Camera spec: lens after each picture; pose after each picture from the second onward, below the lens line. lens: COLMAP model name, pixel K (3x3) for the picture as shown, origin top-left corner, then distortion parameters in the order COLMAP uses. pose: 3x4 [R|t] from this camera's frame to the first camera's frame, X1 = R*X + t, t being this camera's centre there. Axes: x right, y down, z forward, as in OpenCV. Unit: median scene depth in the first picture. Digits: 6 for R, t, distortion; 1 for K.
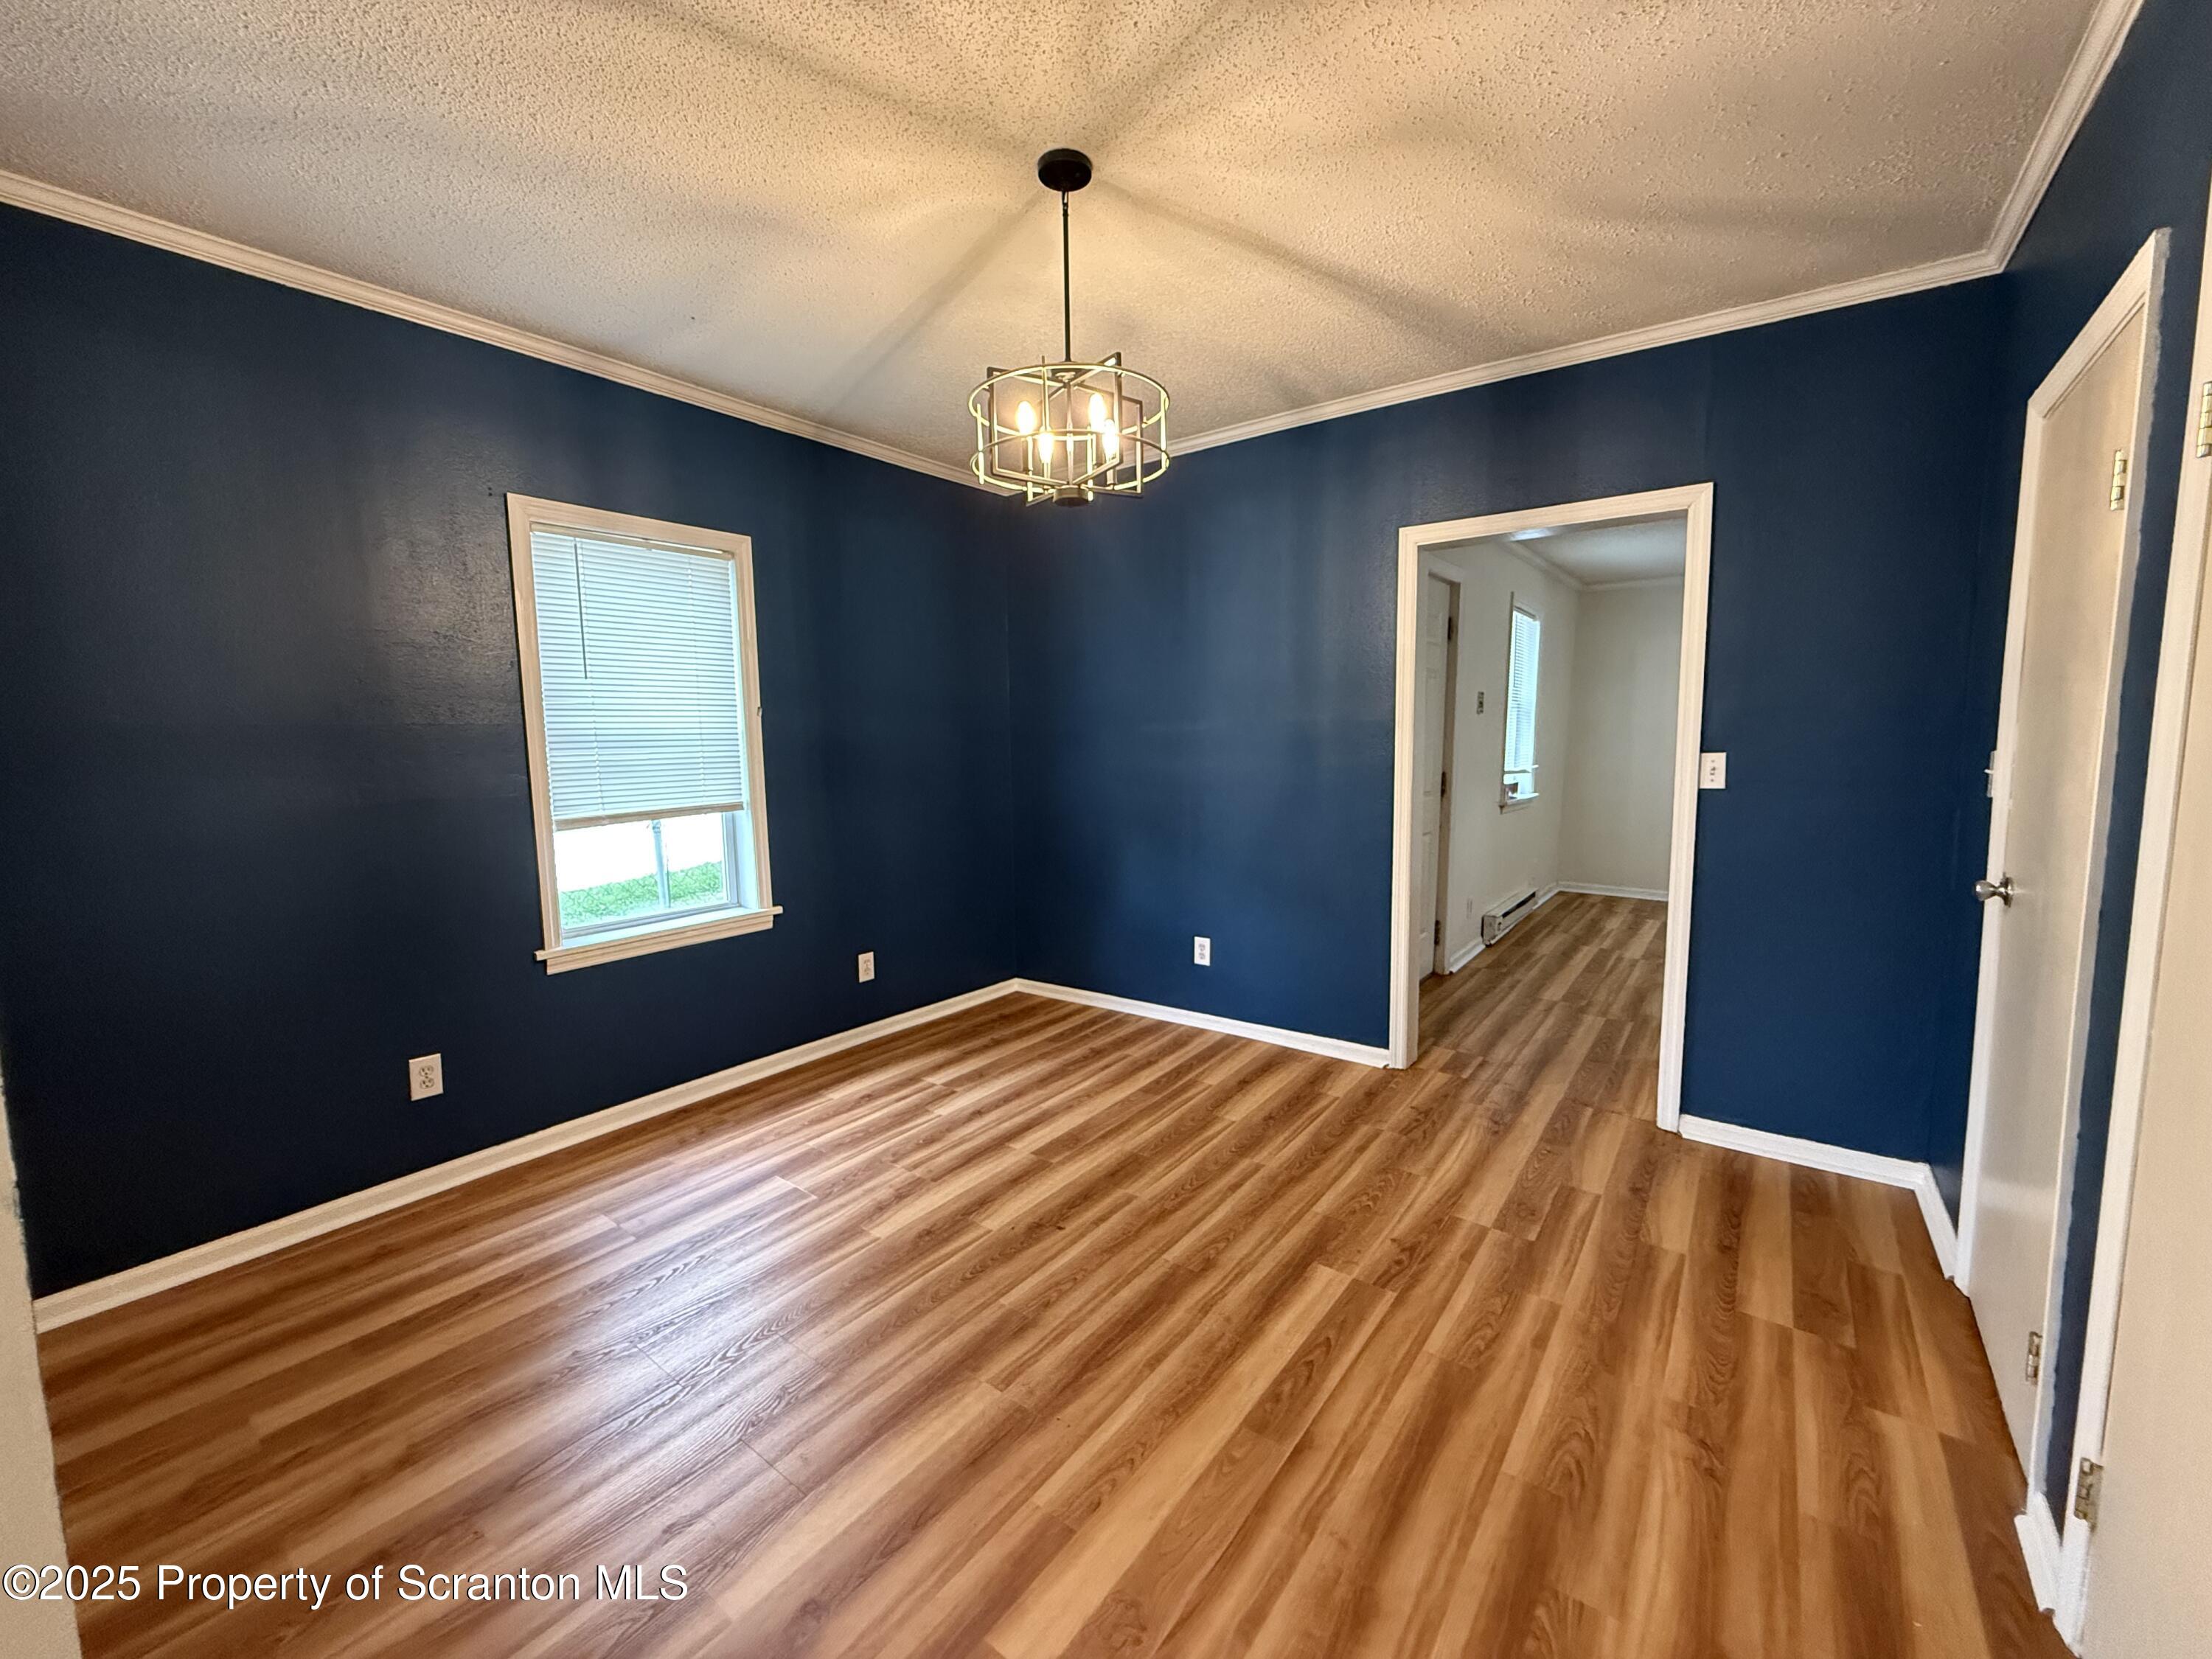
lens RADIAL K [[880.4, 0, 1108.5], [0, 880.4, 827.5], [0, 0, 1]] dist [-0.002861, -0.000153]
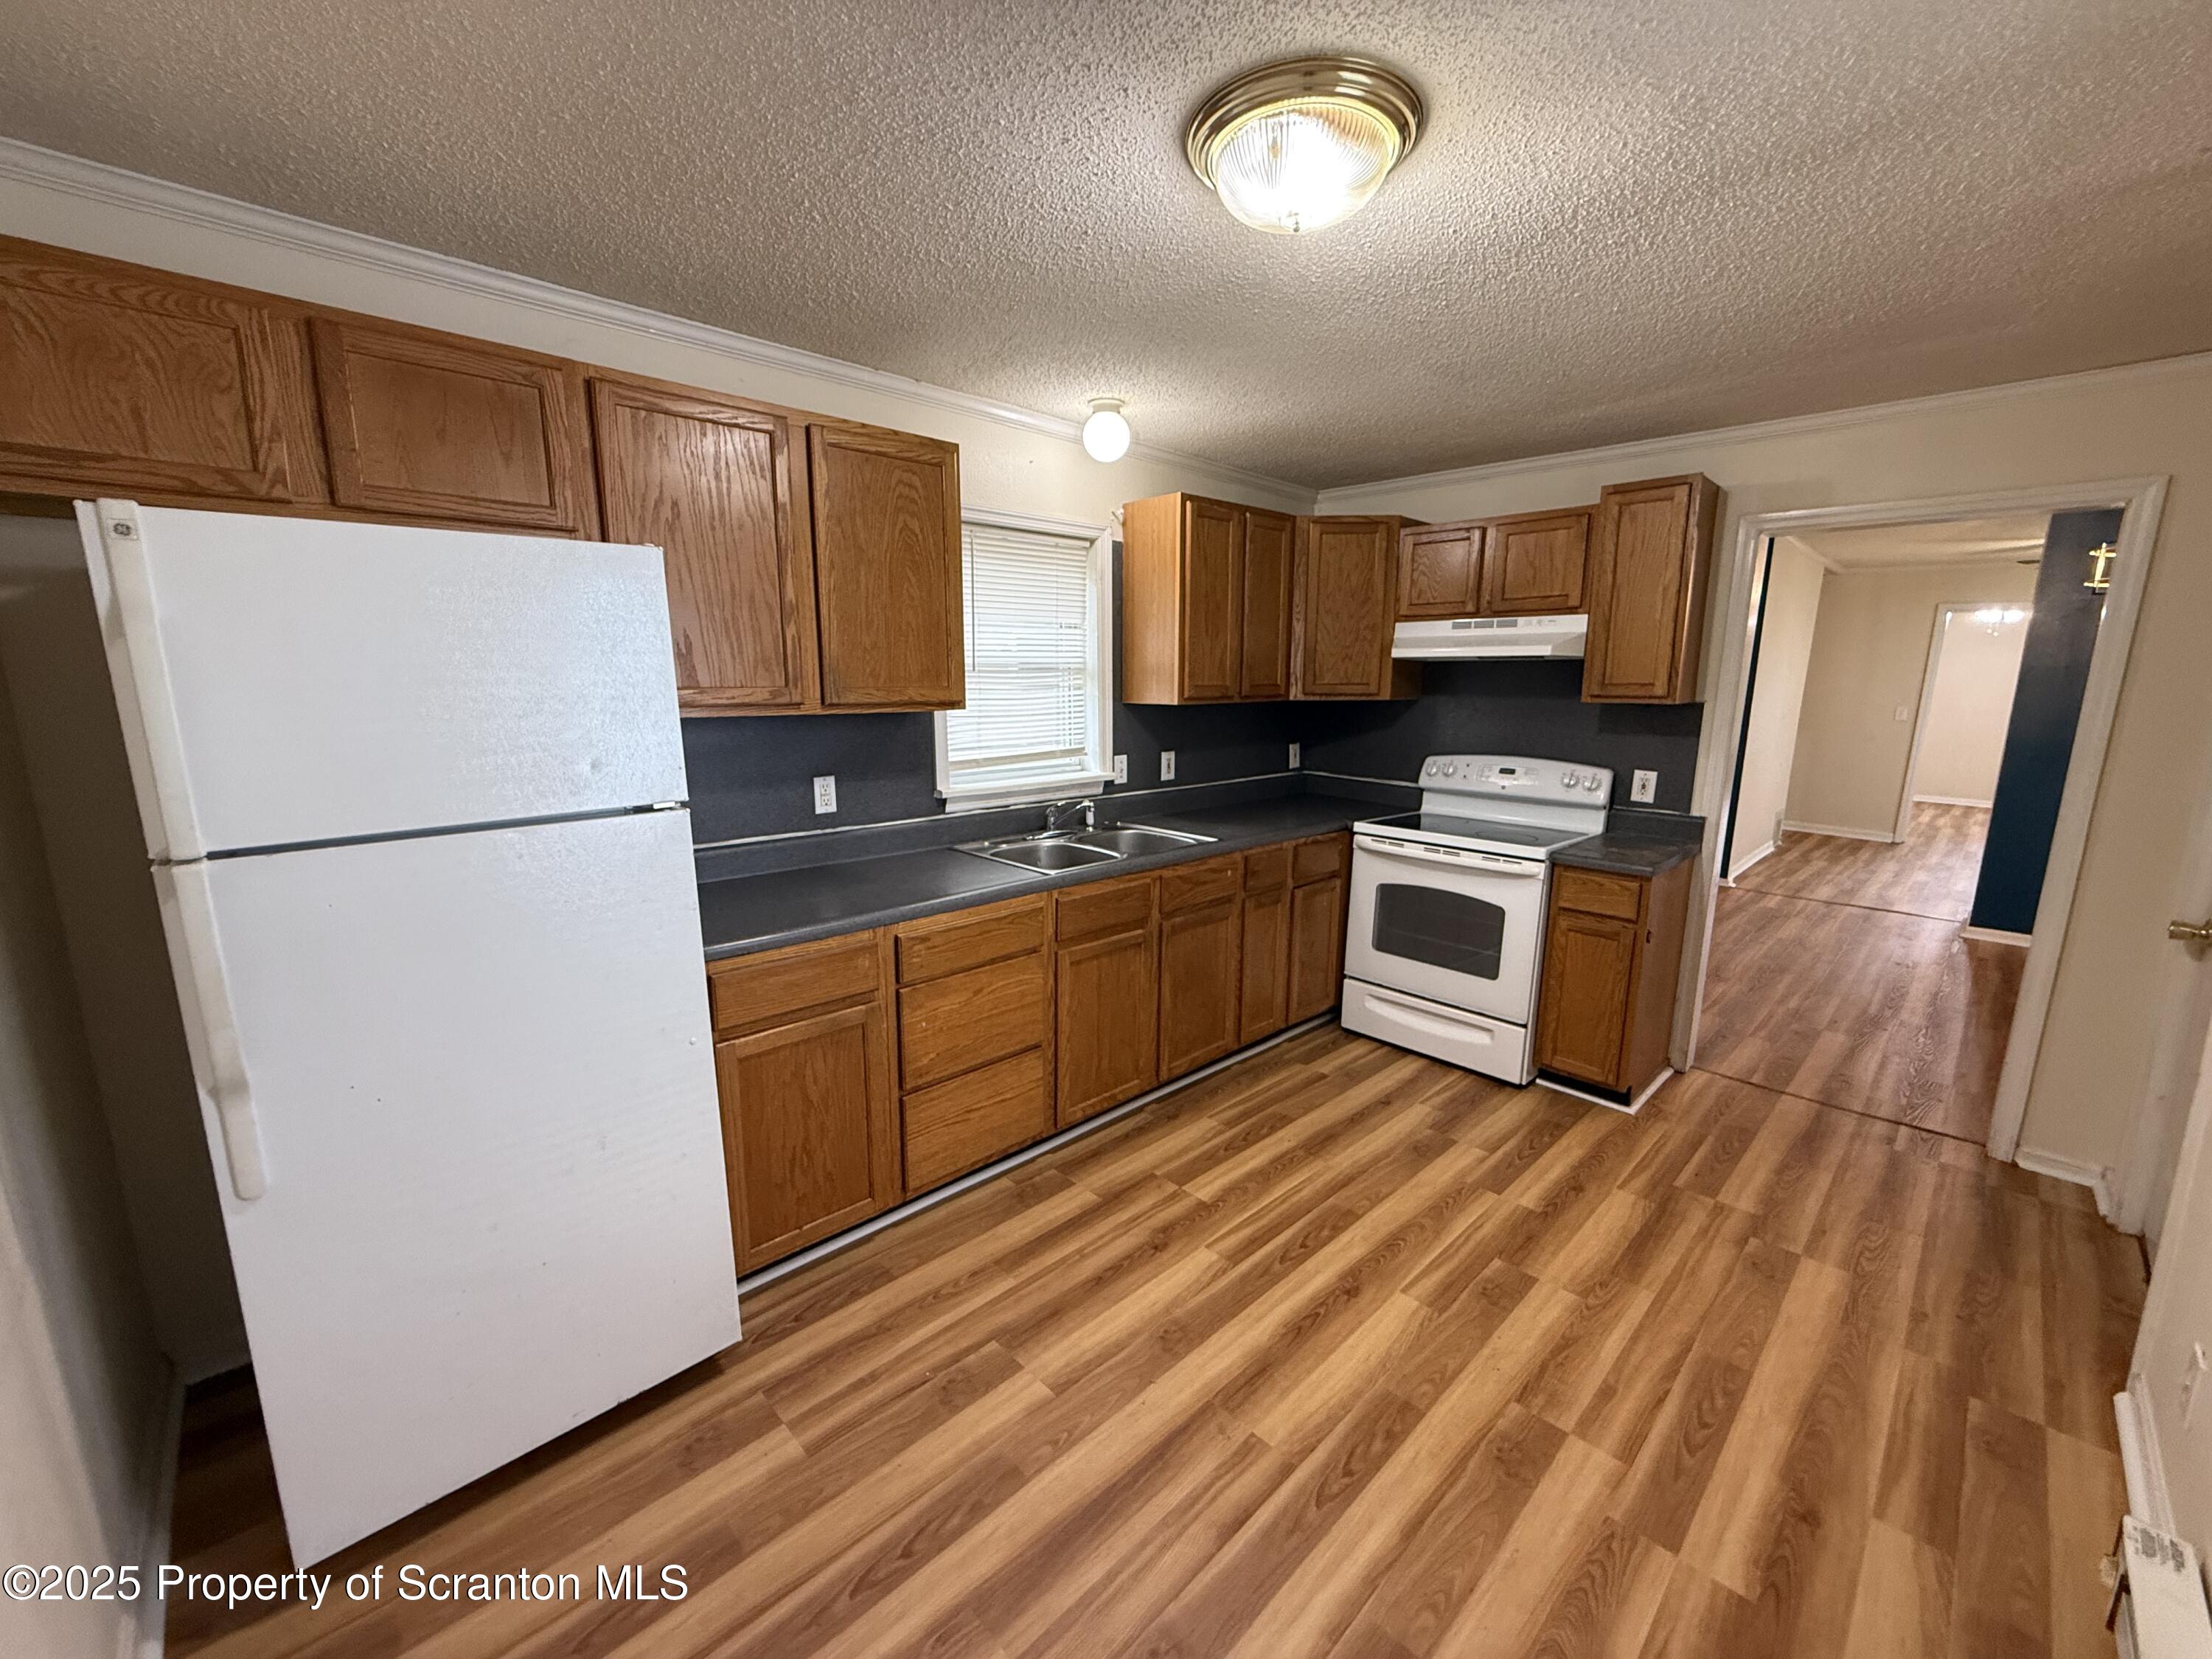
lens RADIAL K [[880.4, 0, 1106.7], [0, 880.4, 837.4], [0, 0, 1]] dist [-0.002861, -0.000153]
pose [[-0.988220, -0.025326, 0.150932, 0.923899], [0.018535, 0.959146, 0.282303, -0.227437], [-0.151916, 0.281775, -0.947378, 1.615324]]
